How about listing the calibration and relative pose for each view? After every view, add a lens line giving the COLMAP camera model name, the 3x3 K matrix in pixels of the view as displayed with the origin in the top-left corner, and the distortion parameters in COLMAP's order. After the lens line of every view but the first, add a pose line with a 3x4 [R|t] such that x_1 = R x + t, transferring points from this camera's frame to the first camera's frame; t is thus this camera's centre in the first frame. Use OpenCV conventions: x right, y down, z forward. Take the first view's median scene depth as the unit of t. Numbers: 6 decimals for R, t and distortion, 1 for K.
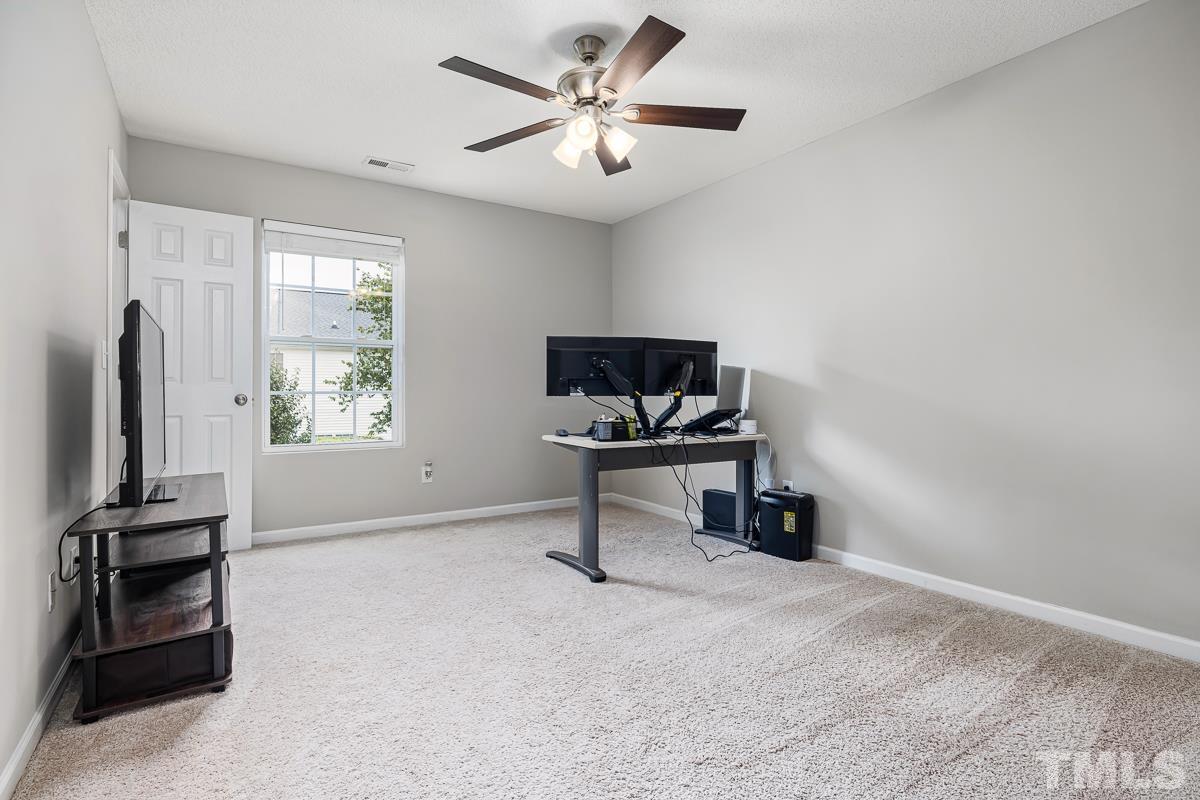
lens RADIAL K [[585.9, 0, 604.1], [0, 585.9, 385.2], [0, 0, 1]] dist [0.001205, -0.000214]
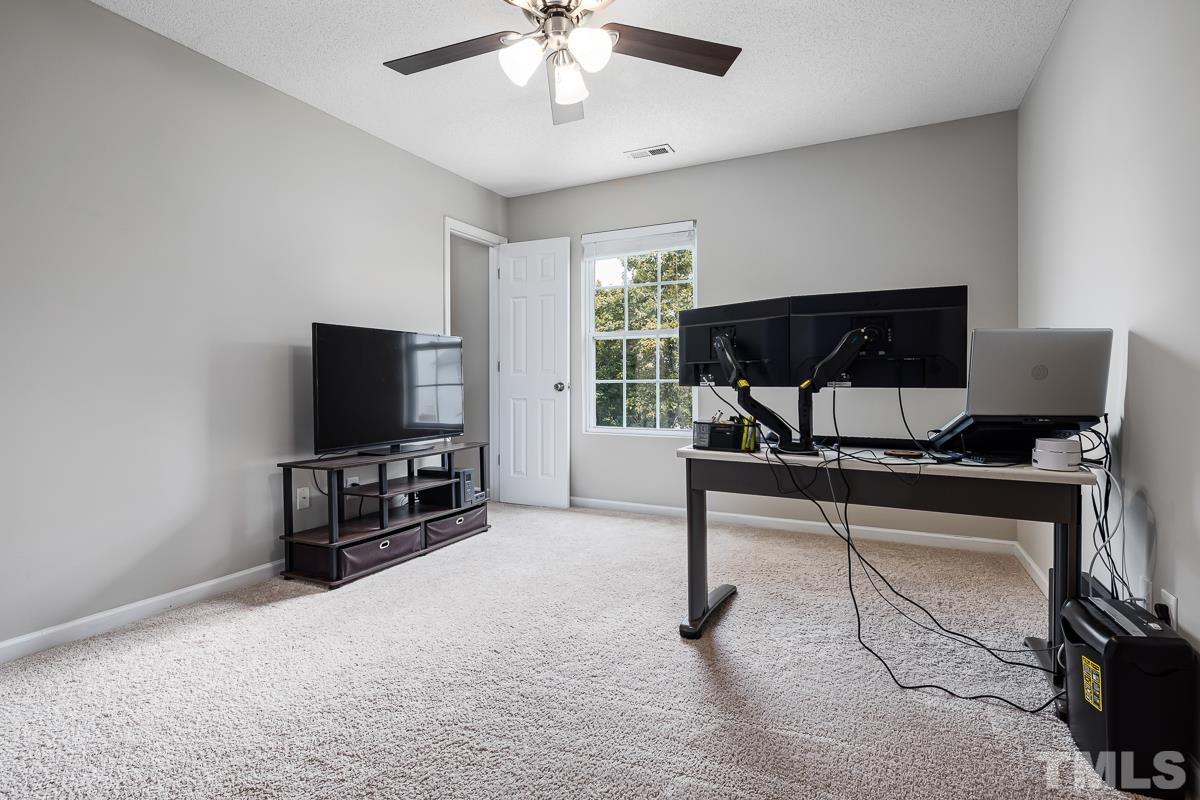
lens RADIAL K [[585.9, 0, 604.1], [0, 585.9, 385.2], [0, 0, 1]] dist [0.001205, -0.000214]
pose [[0.510738, 0.008436, -0.859695, 0.514948], [0.004321, 0.999914, 0.012379, 0.007687], [0.859725, -0.010037, 0.510658, 0.487759]]
